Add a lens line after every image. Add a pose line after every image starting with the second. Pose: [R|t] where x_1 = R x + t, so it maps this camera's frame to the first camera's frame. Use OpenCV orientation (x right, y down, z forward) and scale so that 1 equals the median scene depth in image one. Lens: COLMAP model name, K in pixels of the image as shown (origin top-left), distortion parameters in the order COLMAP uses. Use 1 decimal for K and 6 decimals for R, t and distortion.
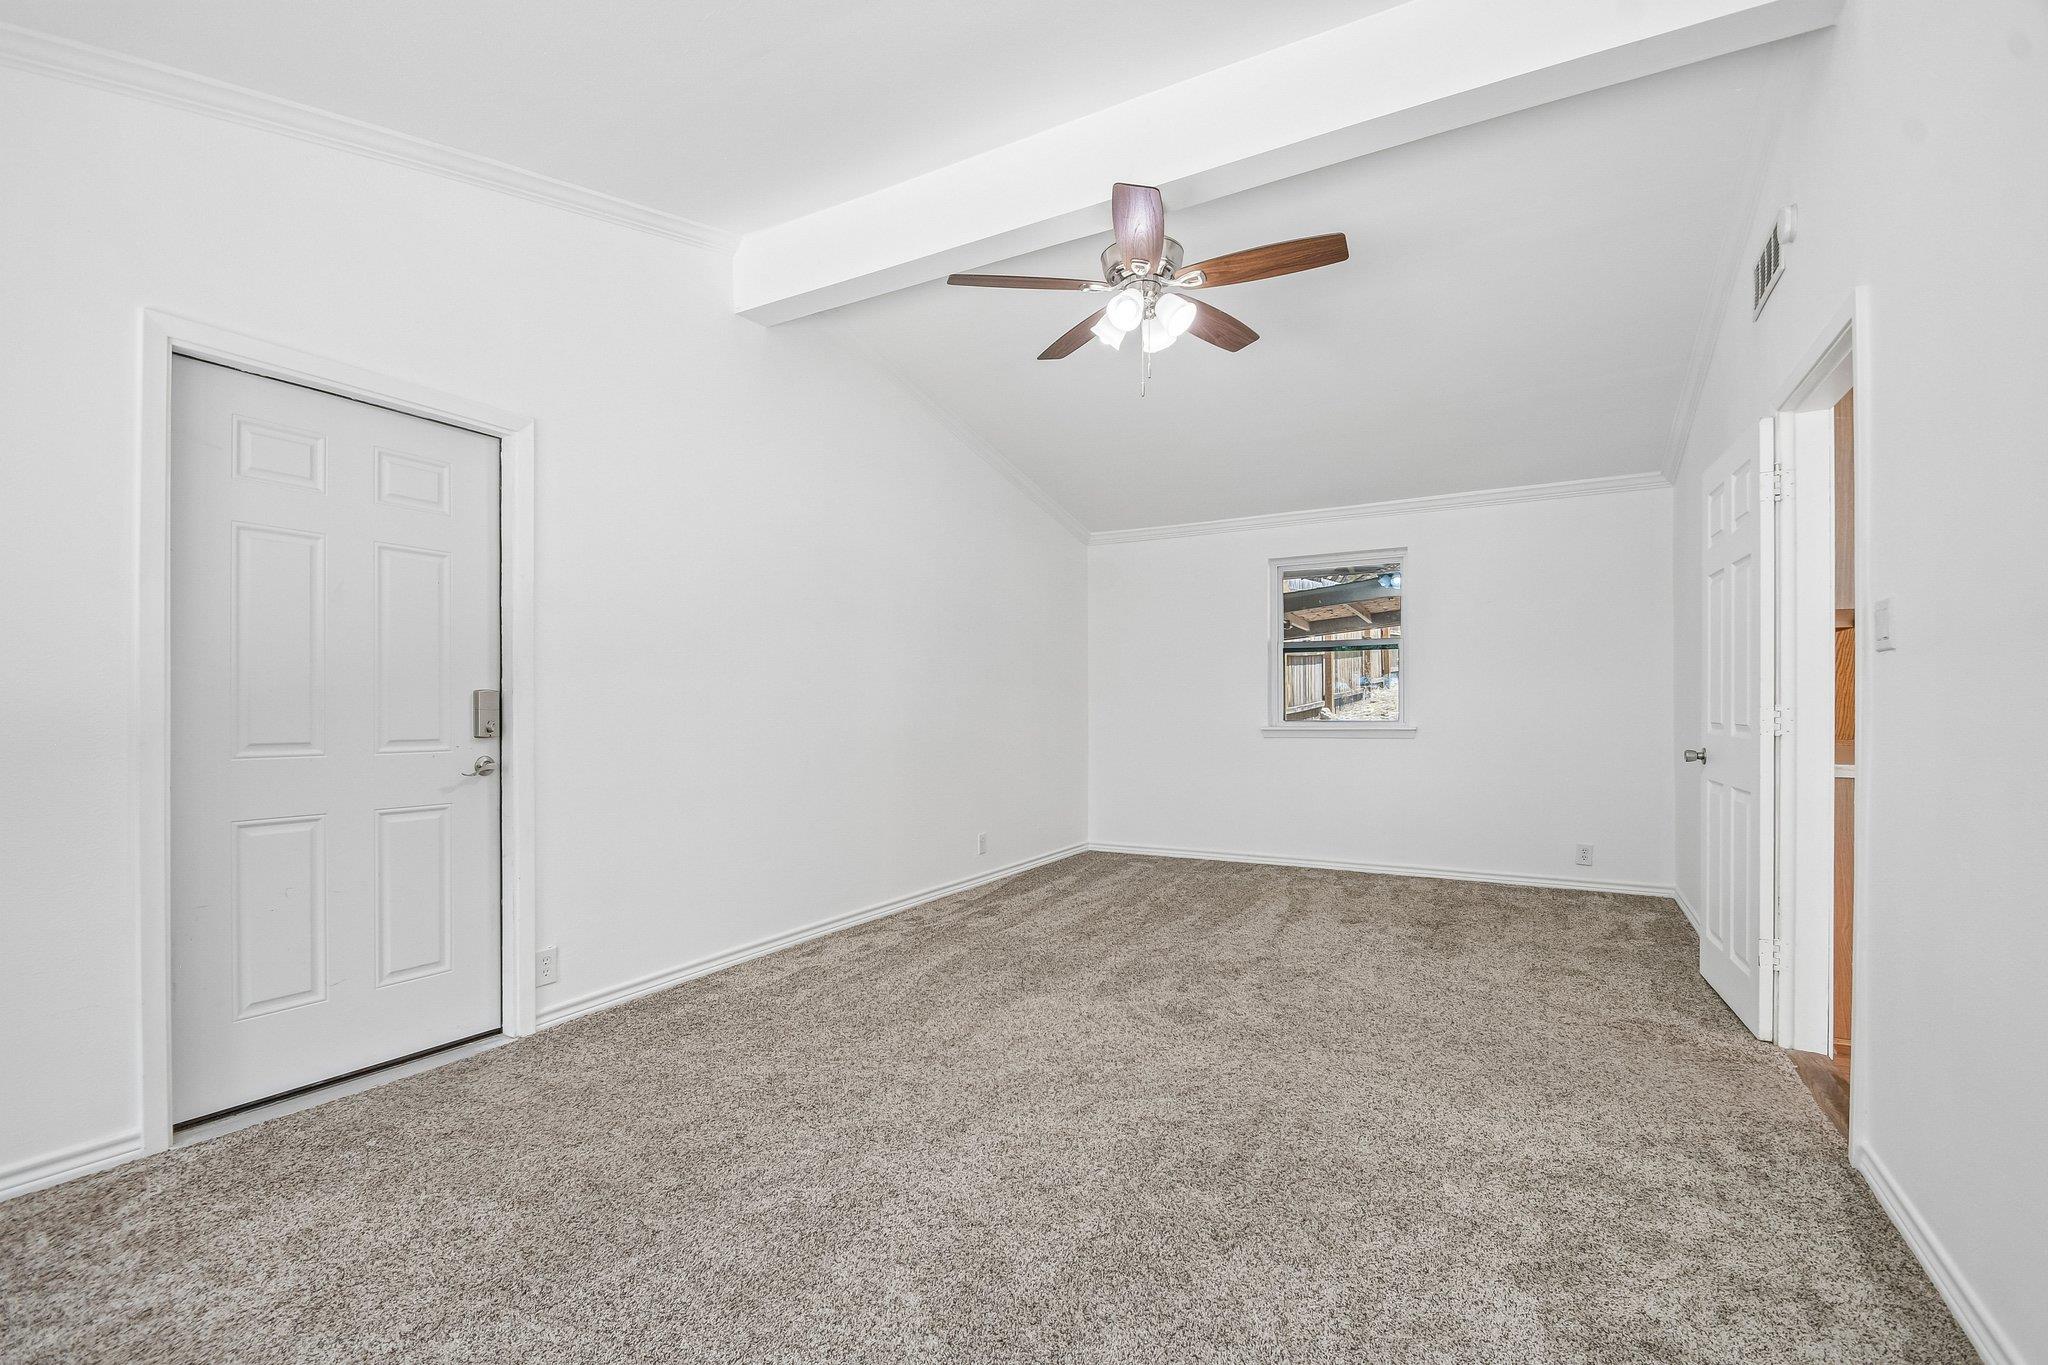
lens RADIAL K [[901.6, 0, 1020.6], [0, 901.6, 716.9], [0, 0, 1]] dist [0.000675, -0.000136]
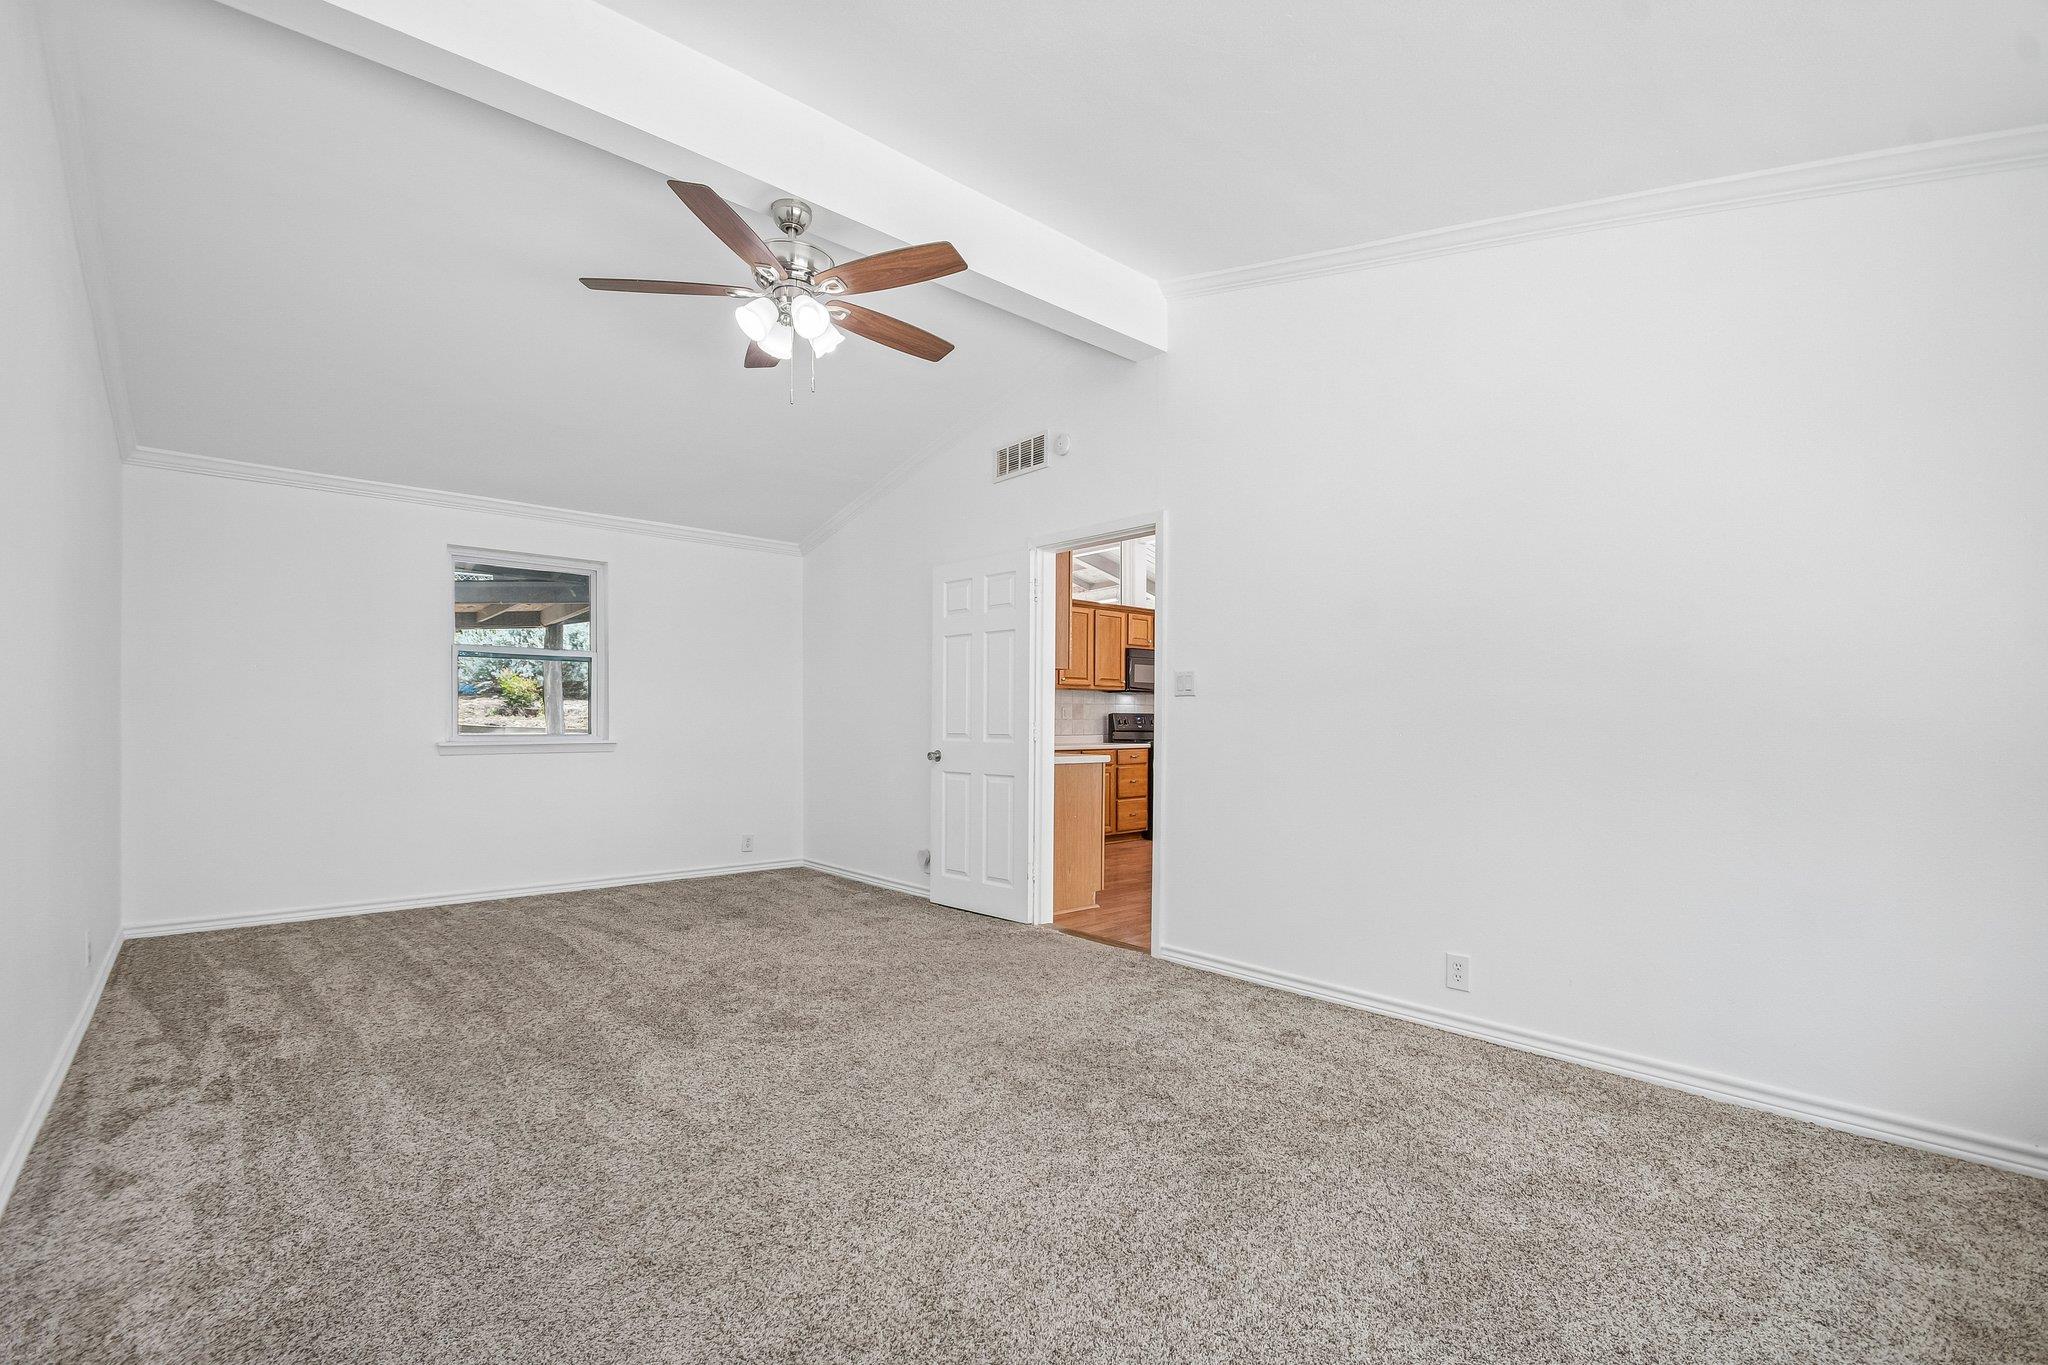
lens RADIAL K [[901.6, 0, 1020.6], [0, 901.6, 716.9], [0, 0, 1]] dist [0.000675, -0.000136]
pose [[0.341067, 0.012986, 0.939949, -0.538767], [0.004048, 0.999875, -0.015283, 0.003591], [-0.940030, 0.009017, 0.340972, 0.327009]]
